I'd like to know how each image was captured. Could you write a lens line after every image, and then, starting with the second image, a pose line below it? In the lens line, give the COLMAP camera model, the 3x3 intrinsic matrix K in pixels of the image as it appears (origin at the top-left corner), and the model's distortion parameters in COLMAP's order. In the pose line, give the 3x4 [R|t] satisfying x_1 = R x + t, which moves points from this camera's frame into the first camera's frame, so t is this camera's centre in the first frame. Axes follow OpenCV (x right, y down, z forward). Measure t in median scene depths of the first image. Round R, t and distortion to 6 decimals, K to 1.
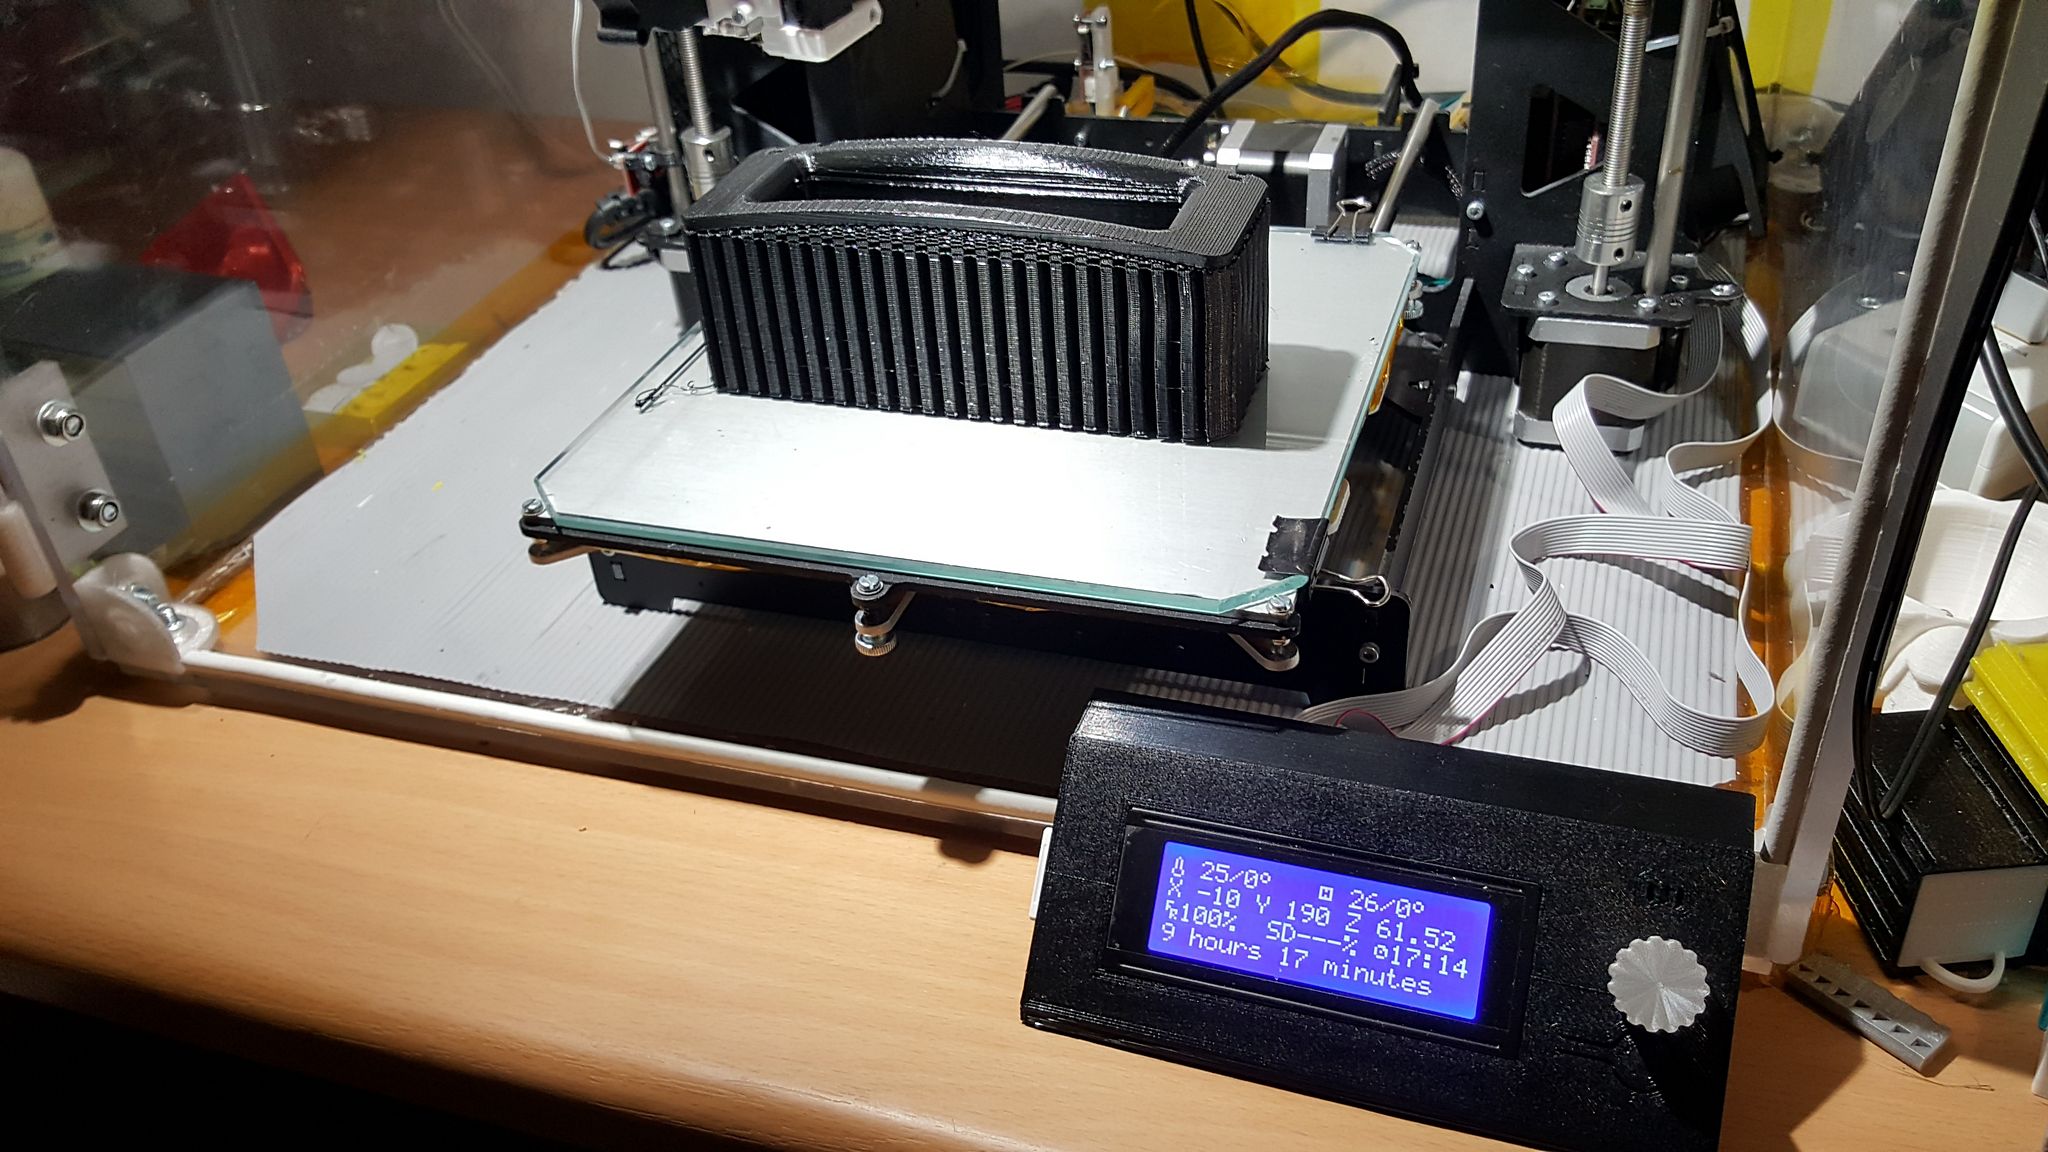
lens RADIAL K [[1660.0, 0, 1059.3], [0, 1660.0, 574.4], [0, 0, 1]] dist [0.062396, -0.270016]
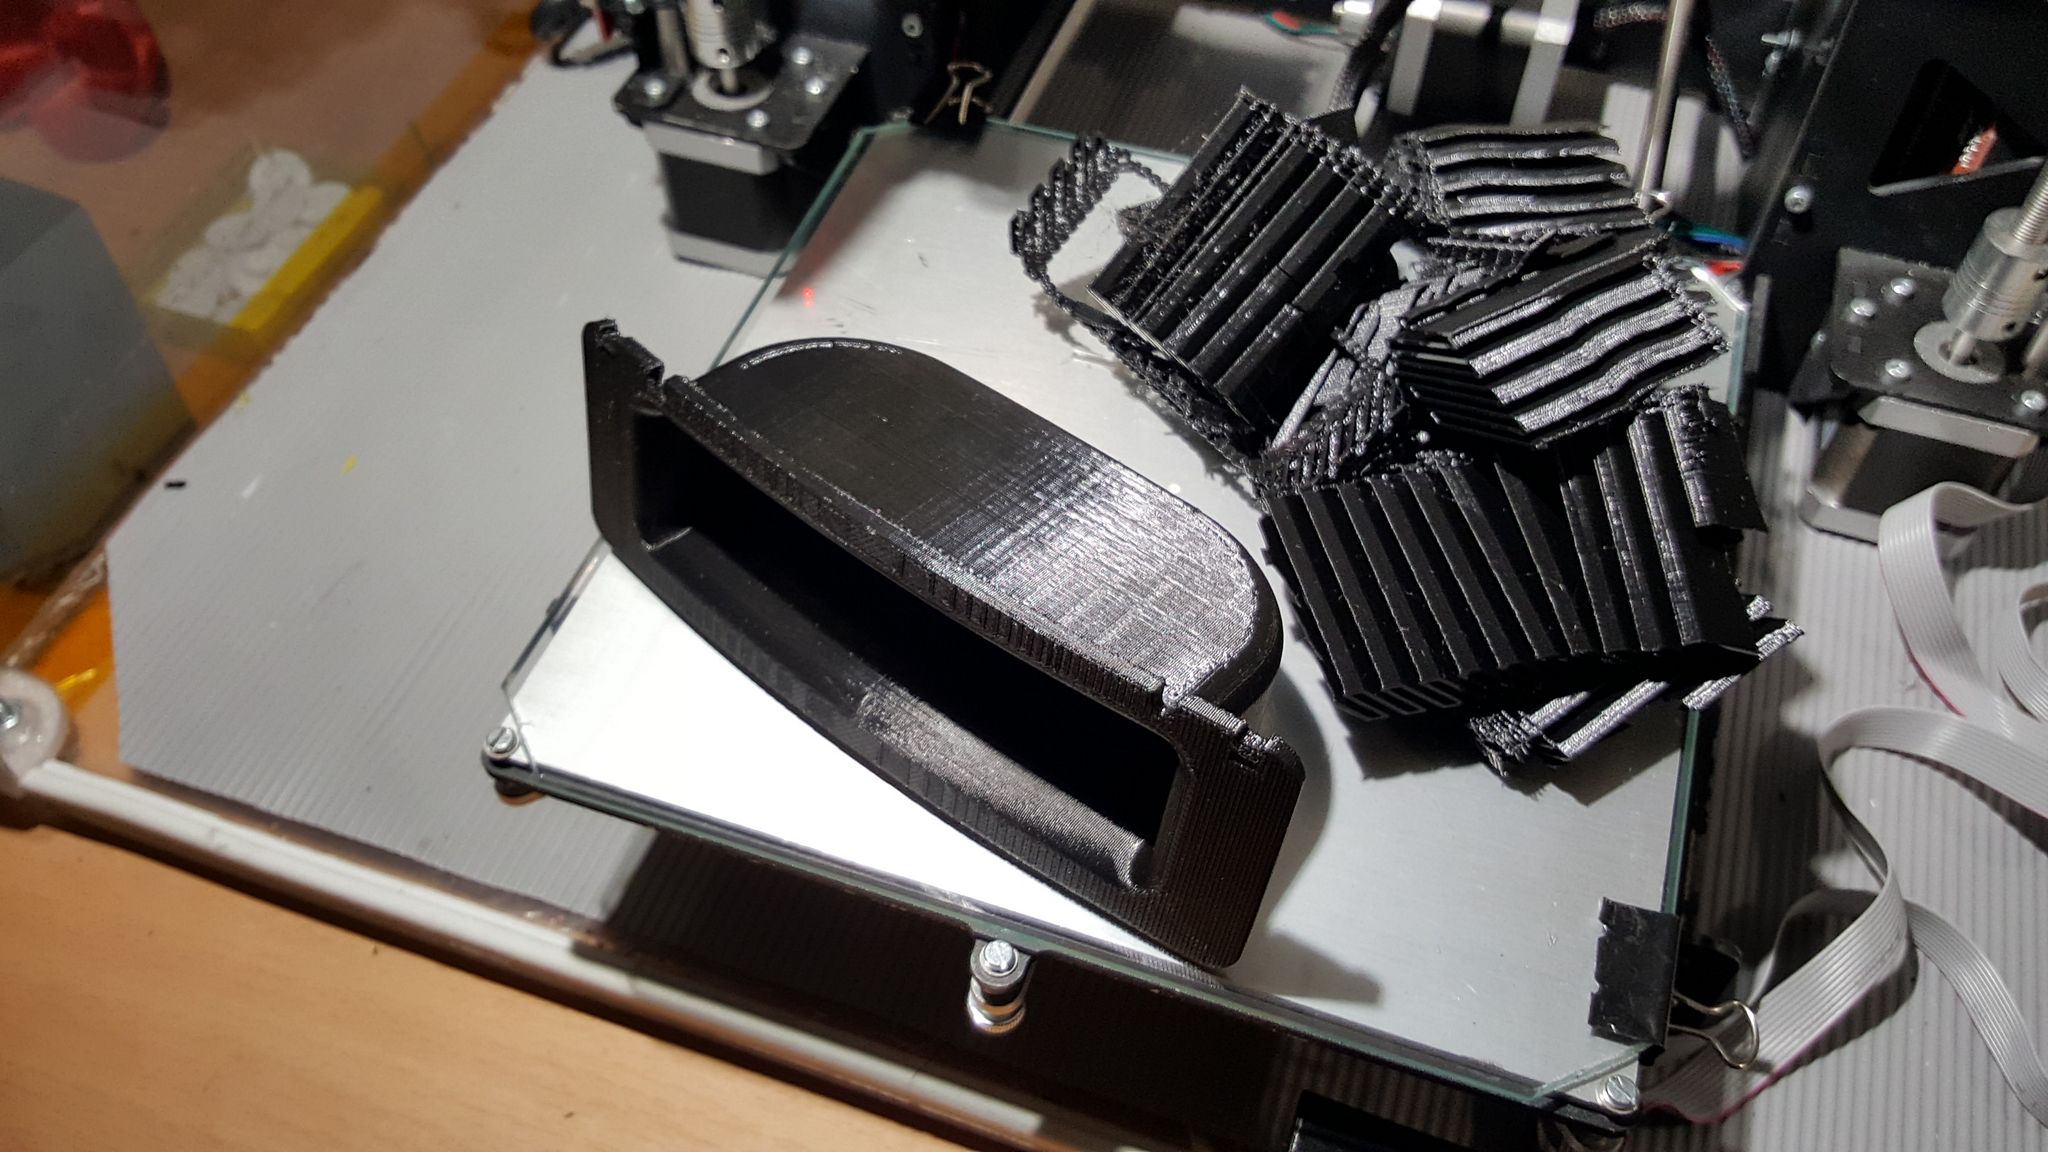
lens RADIAL K [[1735.7, 0, 1024.0], [0, 1735.7, 576.0], [0, 0, 1]] dist [0.006183, -0.141776]
pose [[0.997827, 0.058897, 0.029536, -0.096097], [-0.064582, 0.963089, 0.261323, -0.237039], [-0.013055, -0.262662, 0.964799, 0.247193]]
